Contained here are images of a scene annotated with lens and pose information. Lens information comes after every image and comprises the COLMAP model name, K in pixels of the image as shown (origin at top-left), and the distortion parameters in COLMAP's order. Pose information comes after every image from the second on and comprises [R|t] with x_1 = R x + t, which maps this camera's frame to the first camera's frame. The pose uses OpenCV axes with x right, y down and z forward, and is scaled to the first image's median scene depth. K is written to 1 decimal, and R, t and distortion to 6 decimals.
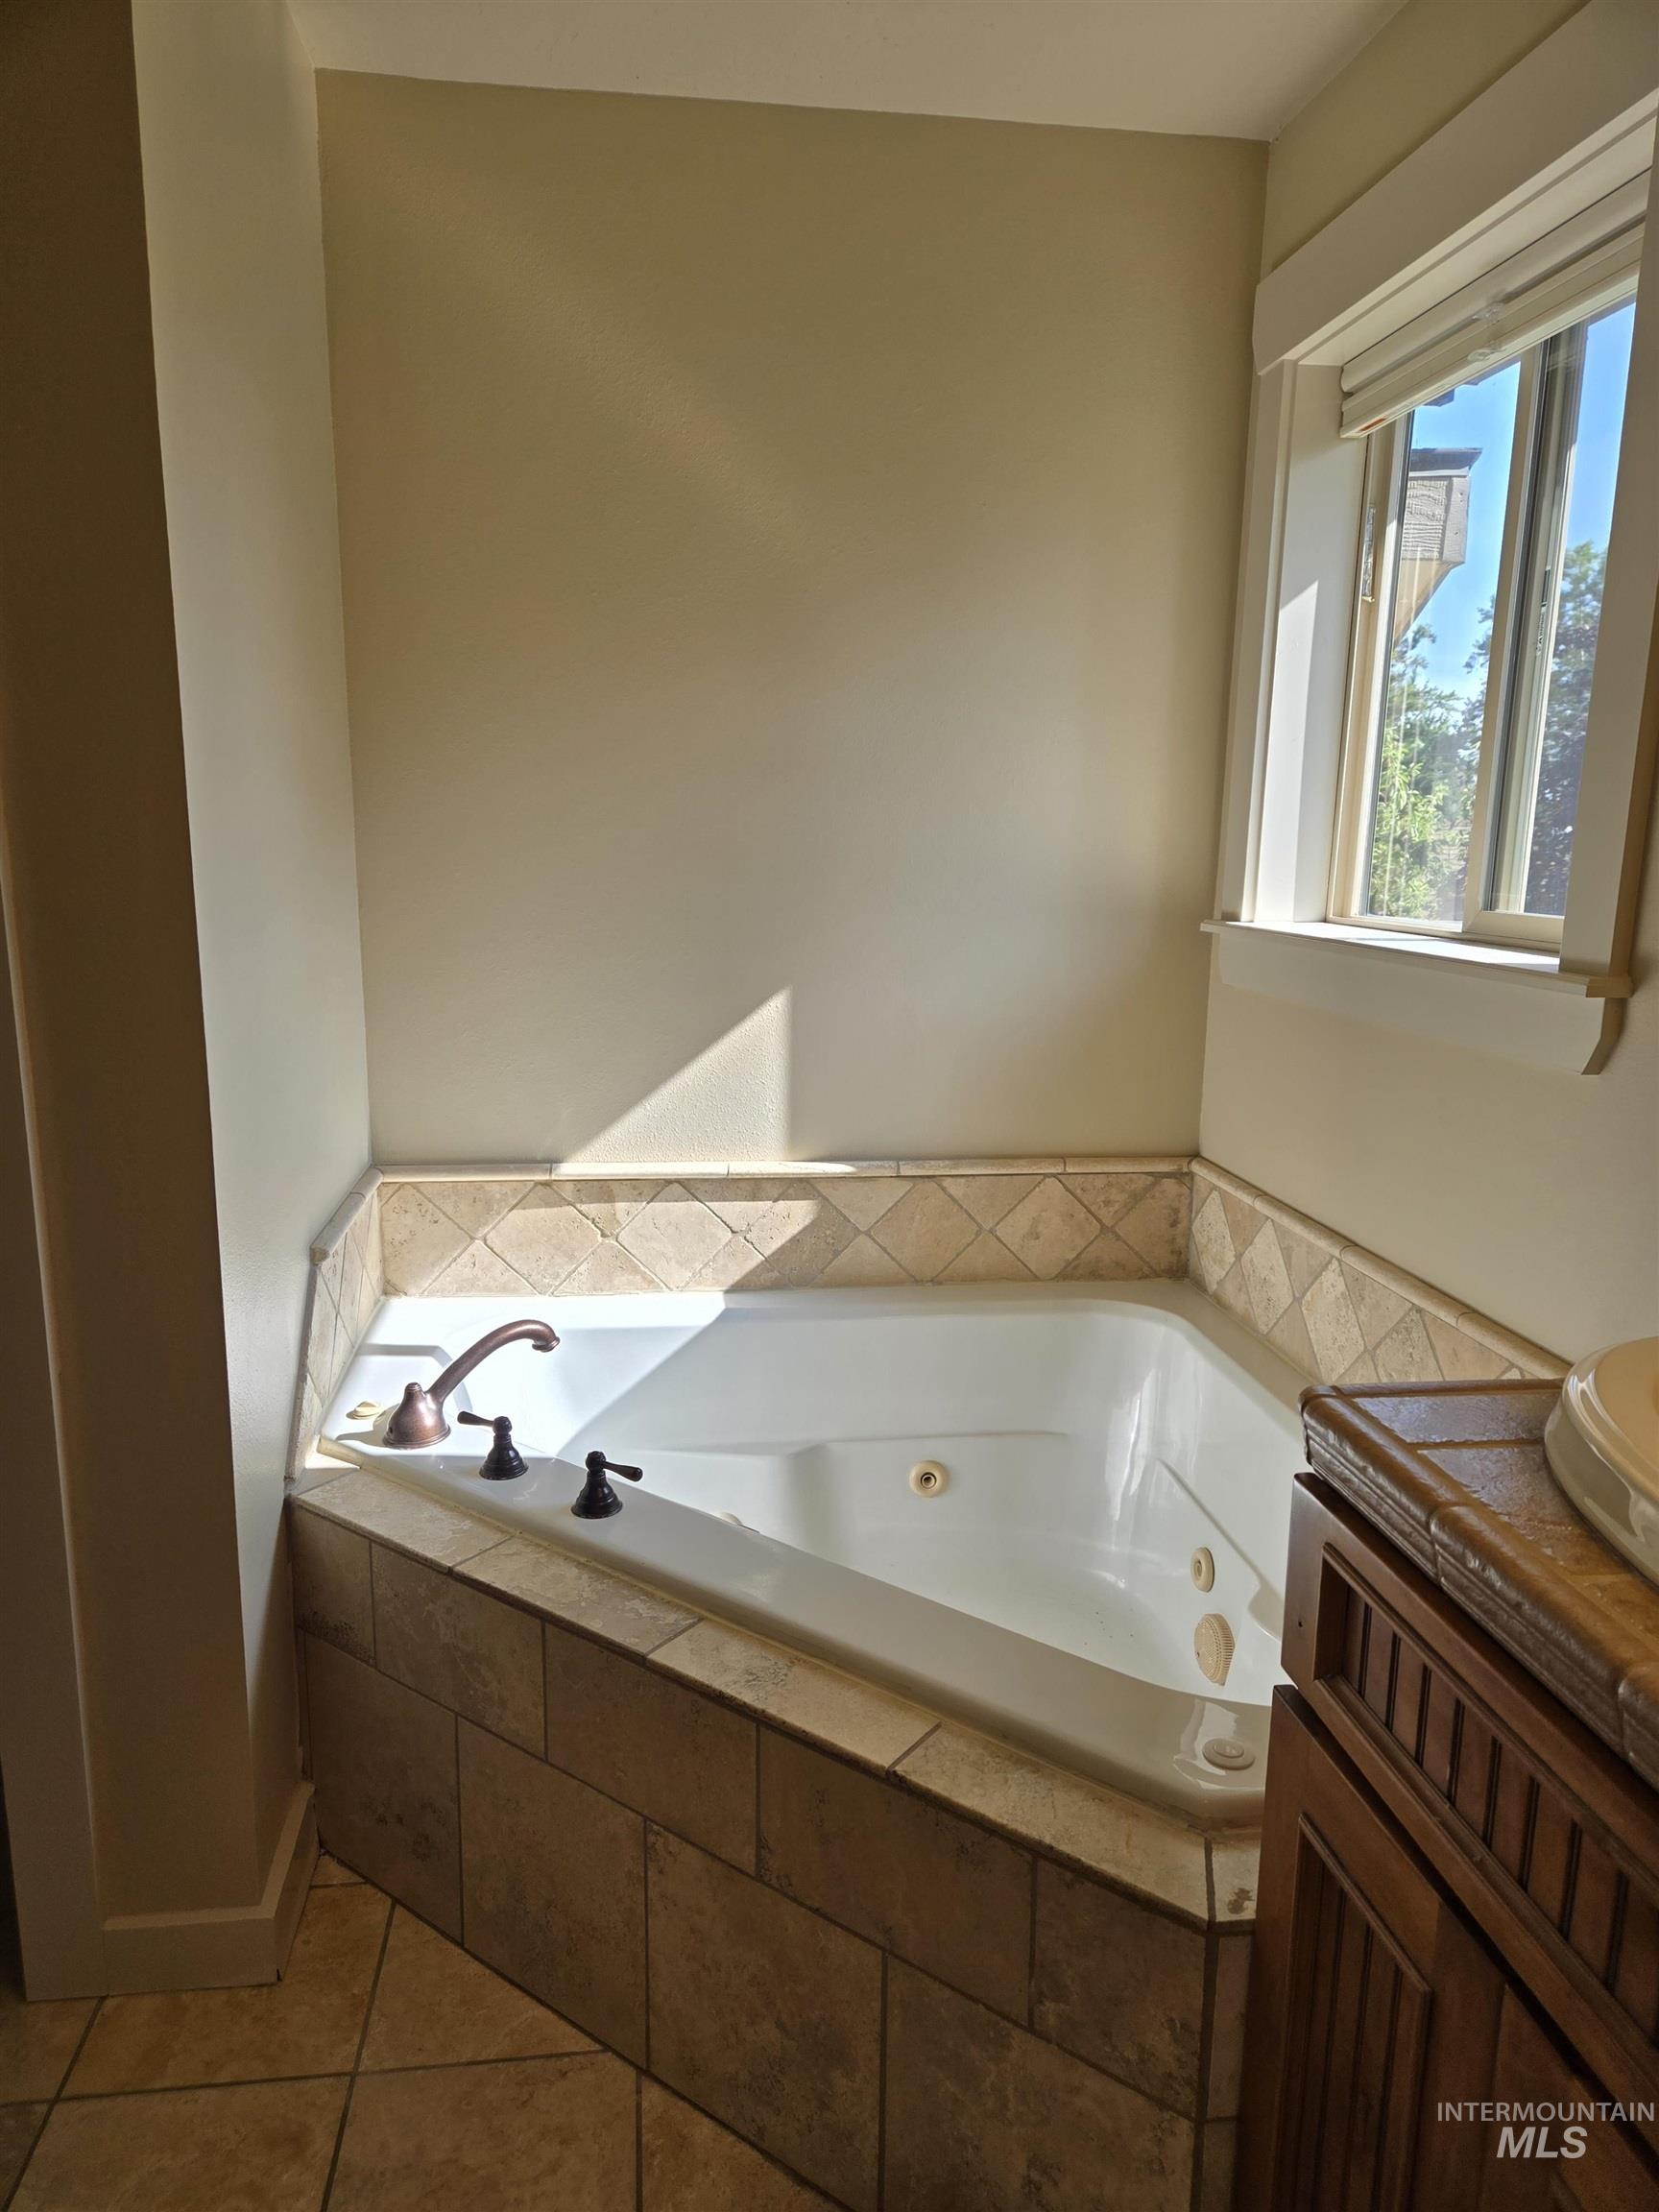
lens RADIAL K [[1491.2, 0, 819.4], [0, 1491.2, 1109.3], [0, 0, 1]] dist [0.048402, -0.029859]
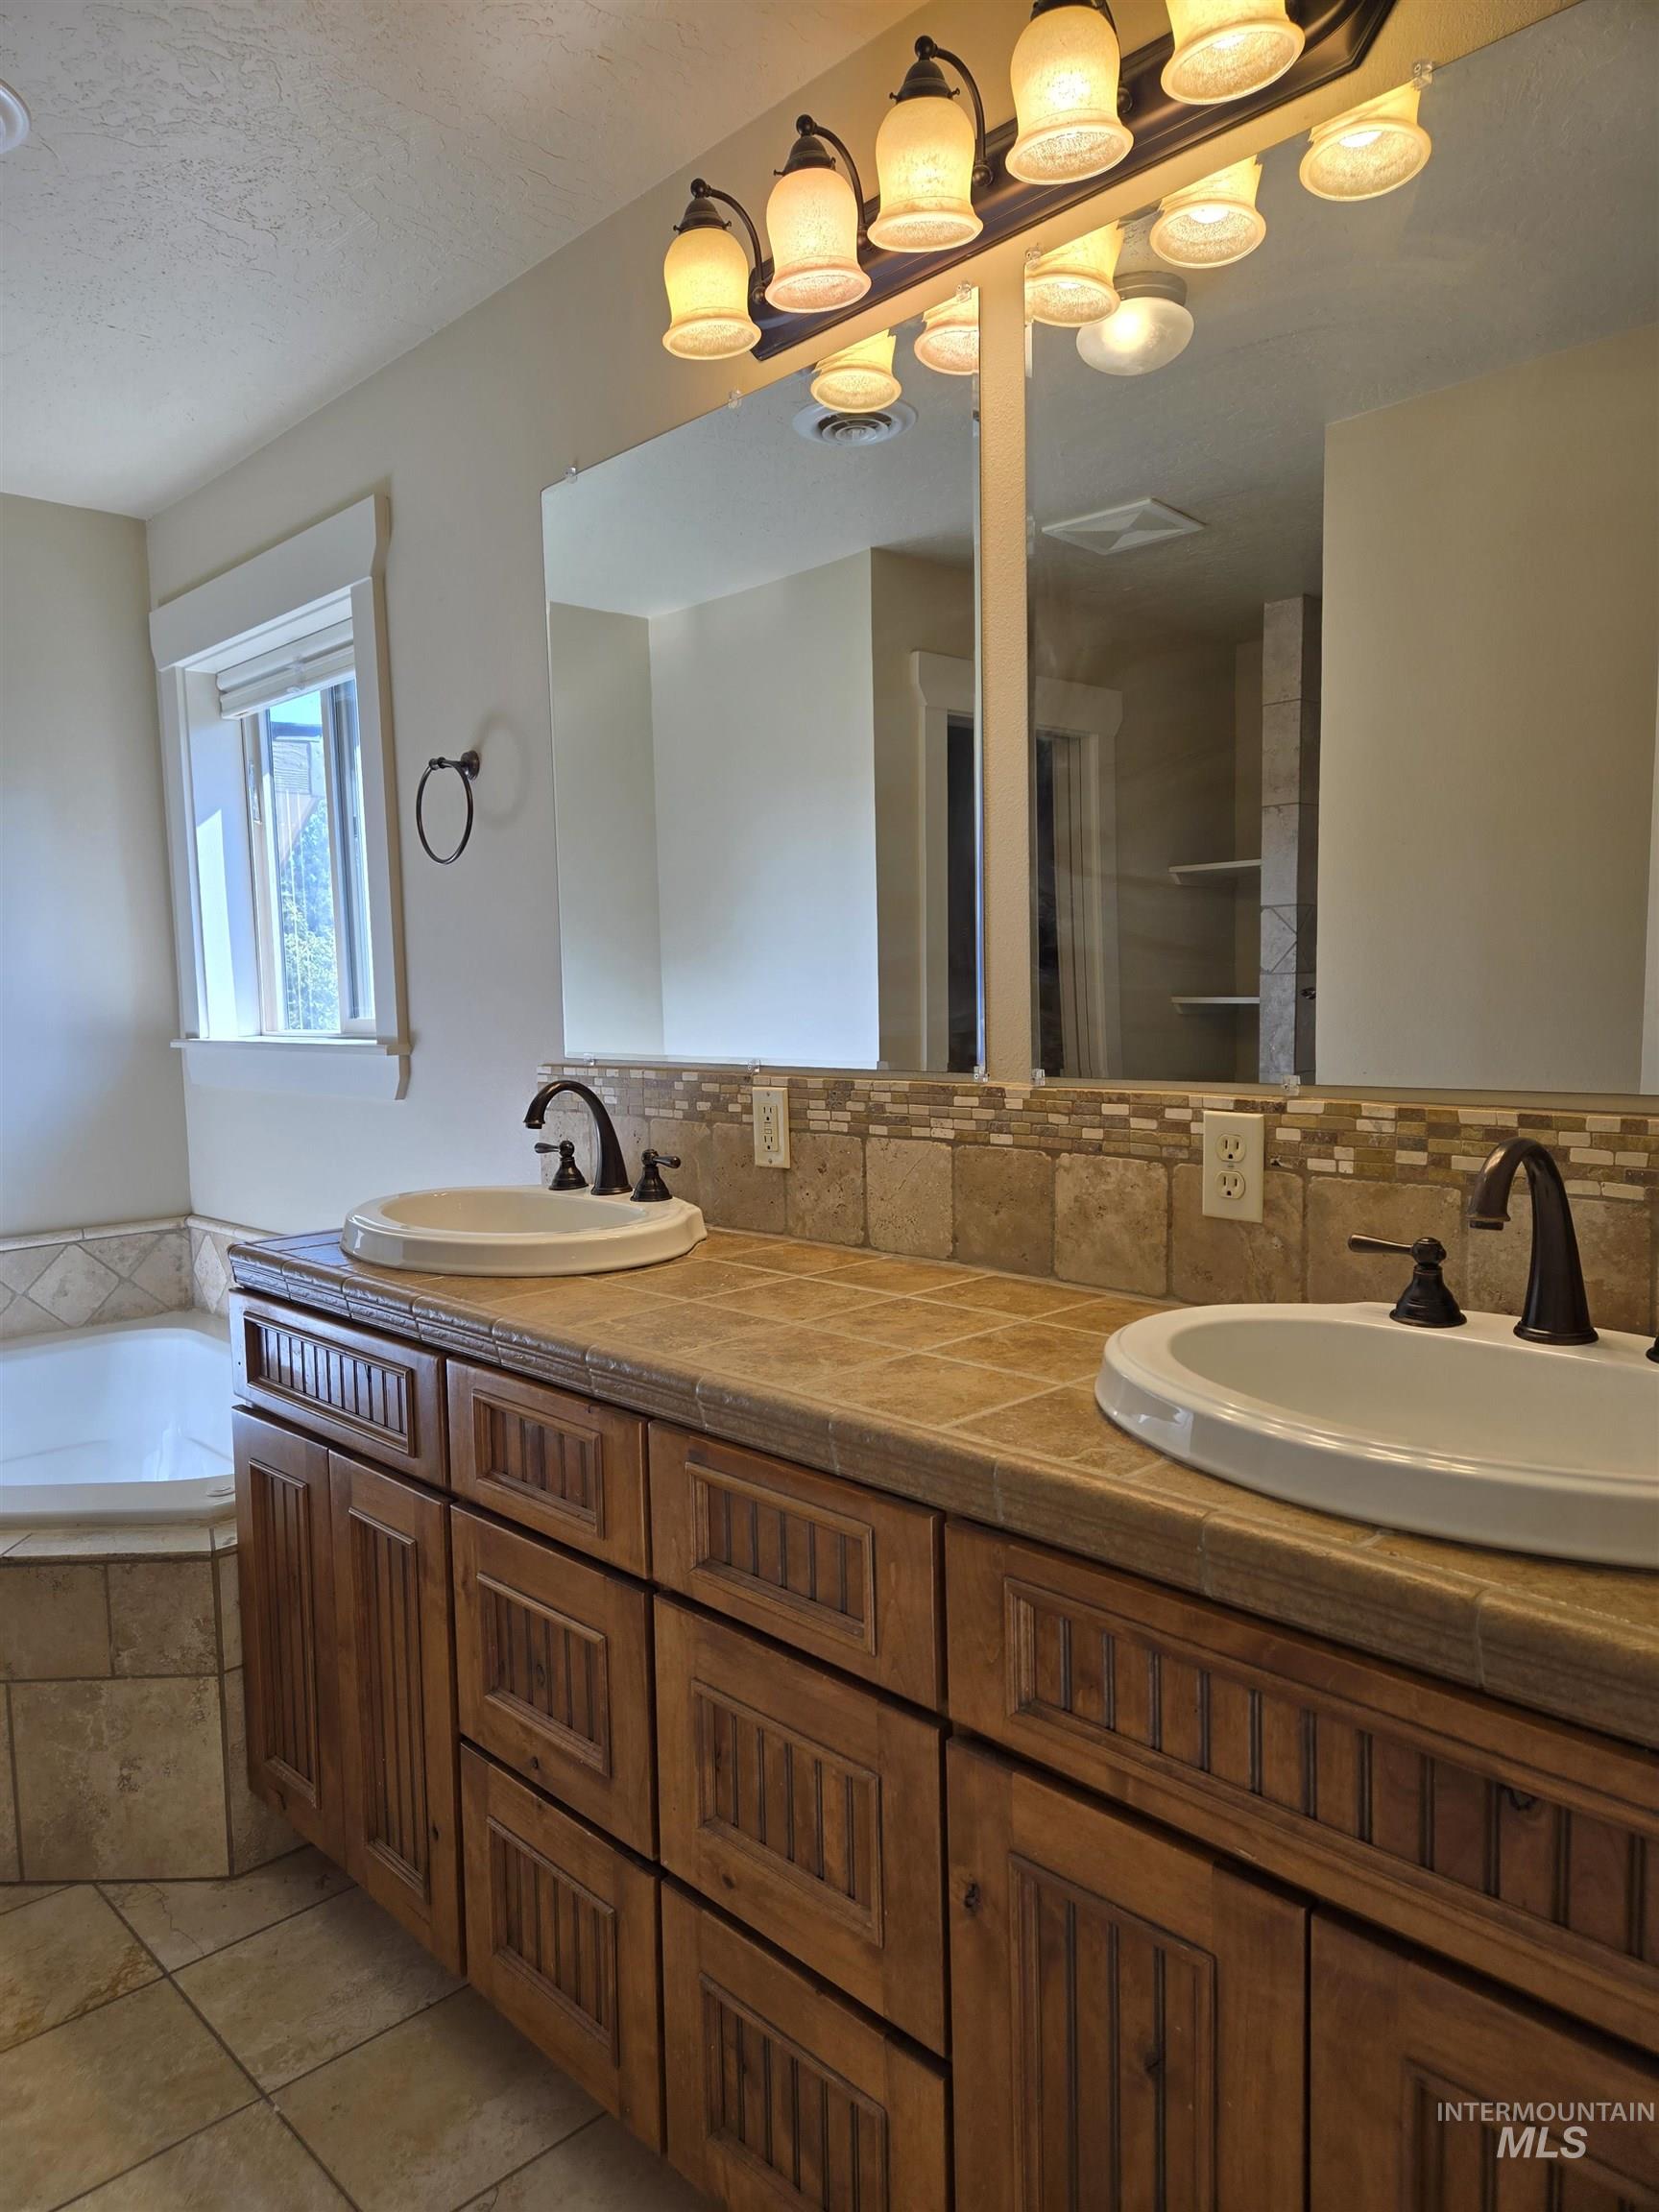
lens RADIAL K [[1491.2, 0, 823.5], [0, 1491.2, 1116.7], [0, 0, 1]] dist [0.048402, -0.029859]
pose [[0.804045, -0.085970, 0.588320, -0.093916], [0.143052, 0.988396, -0.051075, 0.114425], [-0.577102, 0.125227, 0.807014, -0.518507]]
